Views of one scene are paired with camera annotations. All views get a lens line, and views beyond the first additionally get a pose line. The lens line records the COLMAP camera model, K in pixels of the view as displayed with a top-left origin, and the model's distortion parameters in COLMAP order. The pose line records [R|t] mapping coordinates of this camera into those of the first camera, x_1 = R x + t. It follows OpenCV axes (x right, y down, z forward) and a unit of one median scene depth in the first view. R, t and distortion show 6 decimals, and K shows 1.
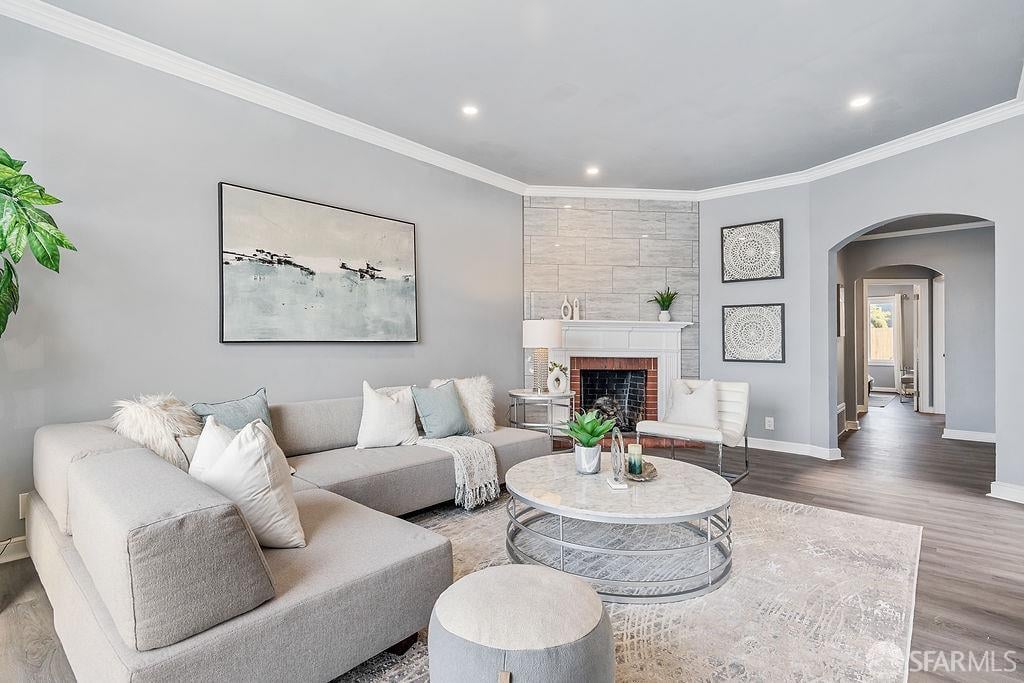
lens RADIAL K [[507.3, 0, 516.2], [0, 507.3, 336.4], [0, 0, 1]] dist [-0.001266, 0.000315]
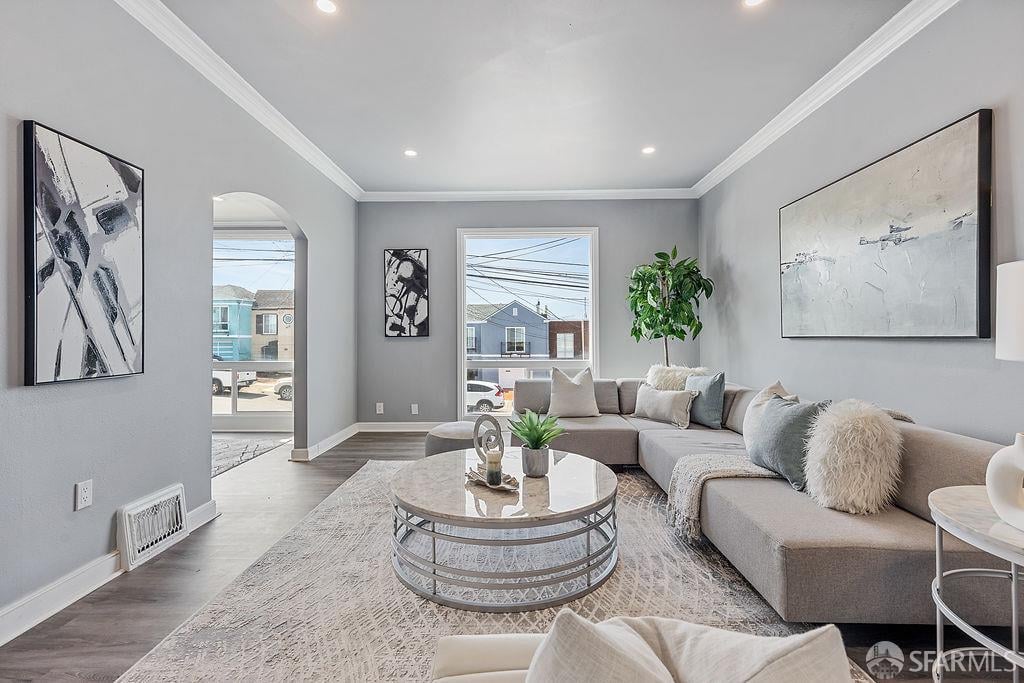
lens RADIAL K [[447.5, 0, 508.5], [0, 447.5, 329.2], [0, 0, 1]] dist [-0.001194, -0.000148]
pose [[-0.771219, -0.010506, -0.636483, 0.365279], [0.006343, 0.999687, -0.024186, 0.007535], [0.636538, -0.022690, -0.770911, 0.827465]]
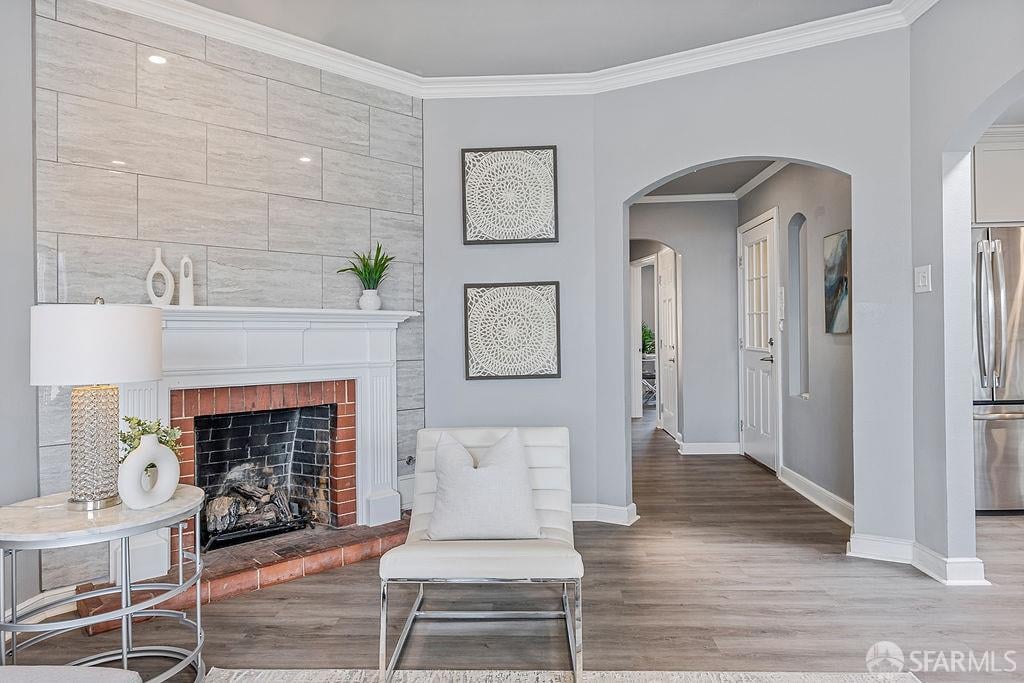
lens RADIAL K [[628.3, 0, 515.2], [0, 628.3, 322.7], [0, 0, 1]] dist [-0.005247, 0.000013]
pose [[0.787049, -0.005958, 0.616862, 0.007941], [0.010666, 0.999935, -0.003951, -0.012576], [-0.616798, 0.009689, 0.787062, 0.399180]]
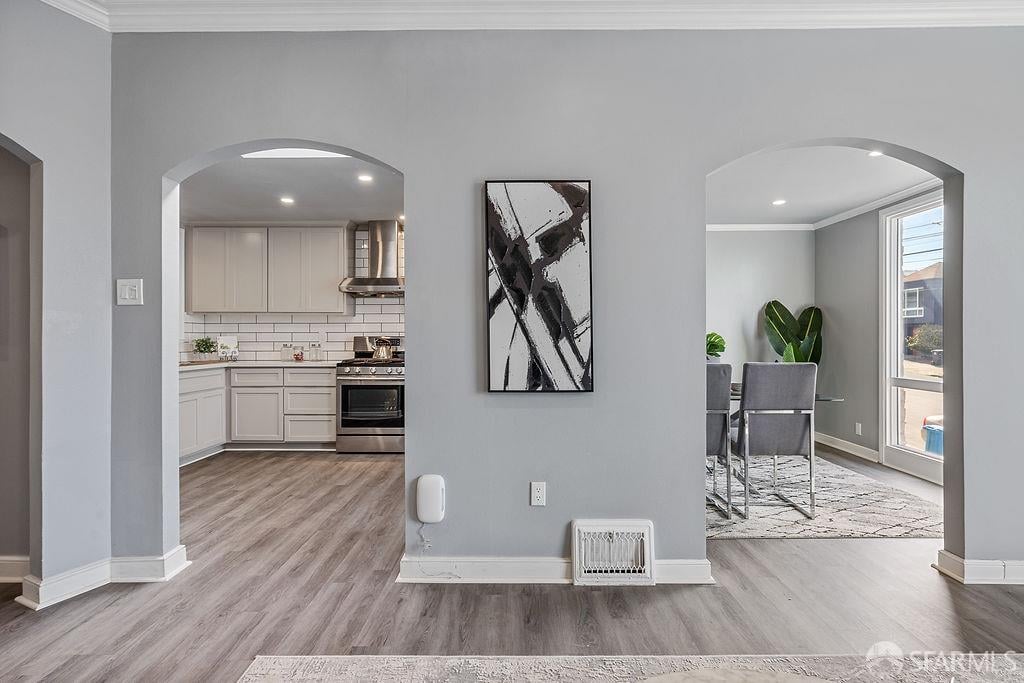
lens RADIAL K [[507.3, 0, 516.2], [0, 507.3, 336.4], [0, 0, 1]] dist [-0.001266, 0.000315]
pose [[-0.646085, -0.001312, 0.763265, 0.065290], [-0.006694, 0.999970, -0.003947, -0.010066], [-0.763237, -0.007659, -0.646074, 0.643073]]
